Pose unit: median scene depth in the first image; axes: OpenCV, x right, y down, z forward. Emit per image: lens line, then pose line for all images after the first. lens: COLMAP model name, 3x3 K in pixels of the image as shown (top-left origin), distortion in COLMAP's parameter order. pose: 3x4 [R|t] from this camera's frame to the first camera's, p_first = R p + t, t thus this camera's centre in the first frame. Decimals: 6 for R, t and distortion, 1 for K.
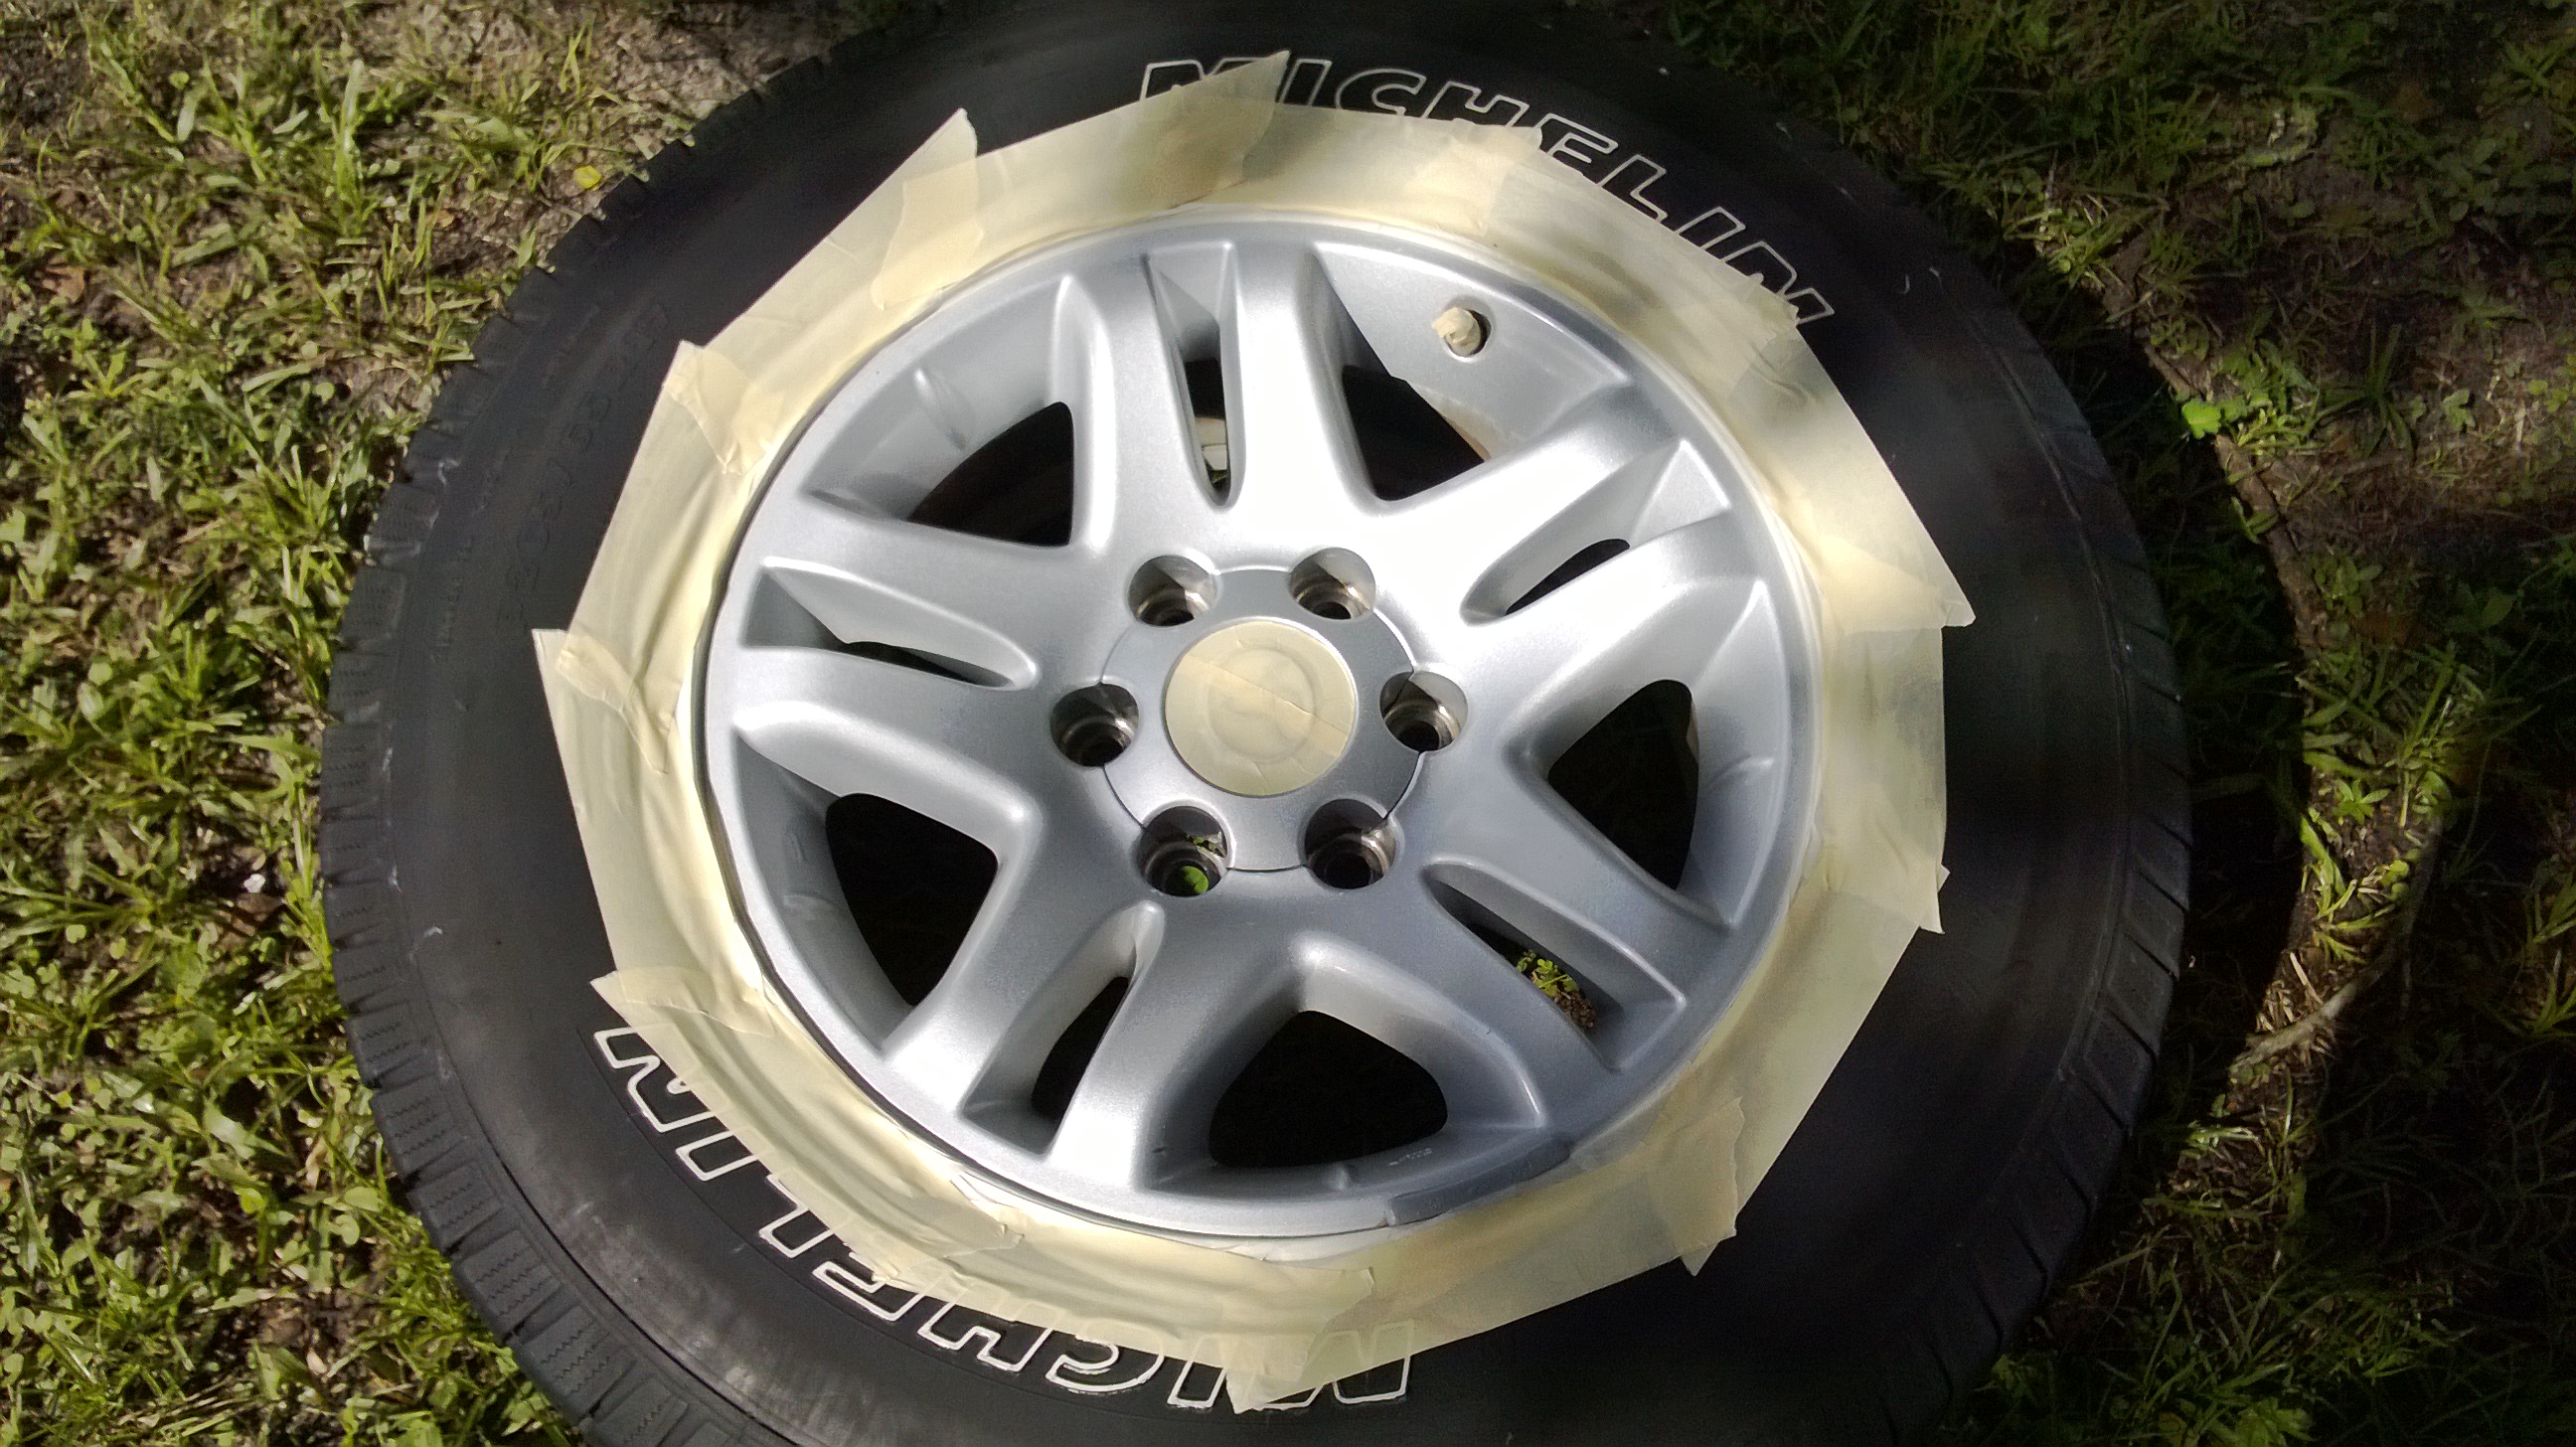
lens RADIAL K [[2032.8, 0, 1288.0], [0, 2032.8, 723.5], [0, 0, 1]] dist [0.001586, 0.001167]
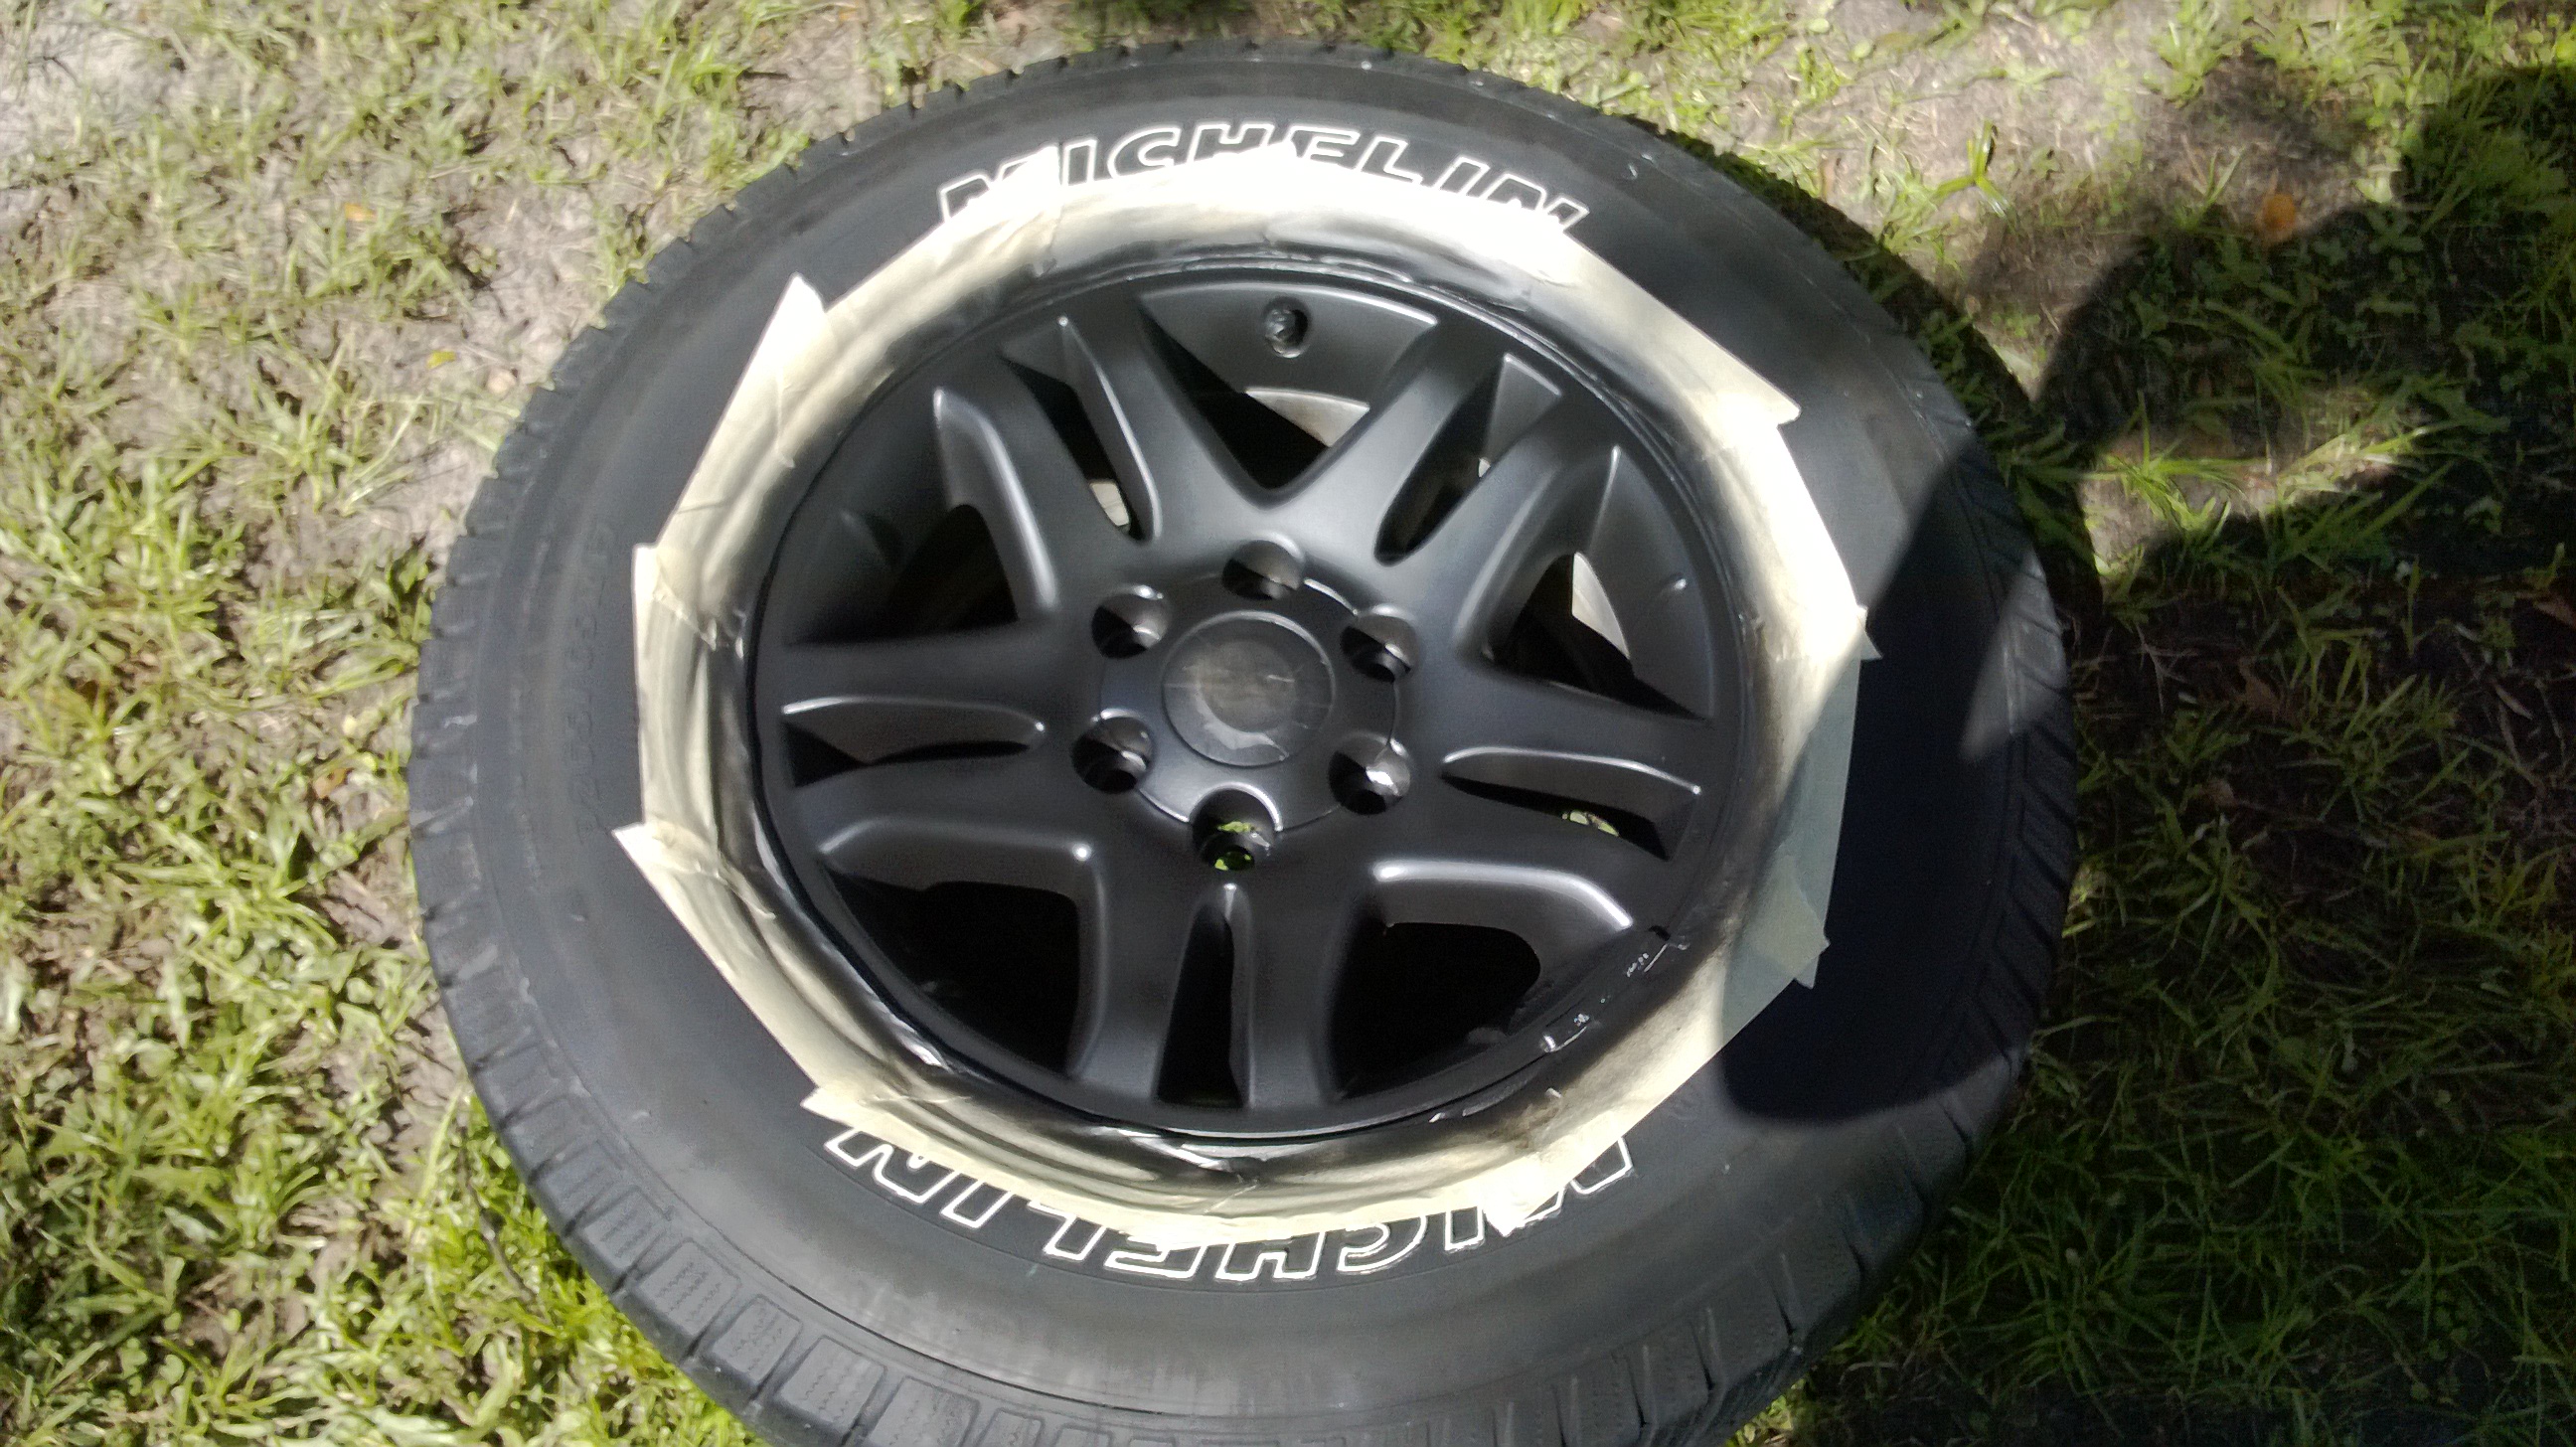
lens RADIAL K [[2032.8, 0, 1288.0], [0, 2032.8, 723.5], [0, 0, 1]] dist [0.001586, 0.001167]
pose [[0.928656, -0.335559, 0.158106, -0.211344], [0.344320, 0.938344, -0.030898, 0.061117], [-0.137989, 0.083133, 0.986939, -0.121289]]
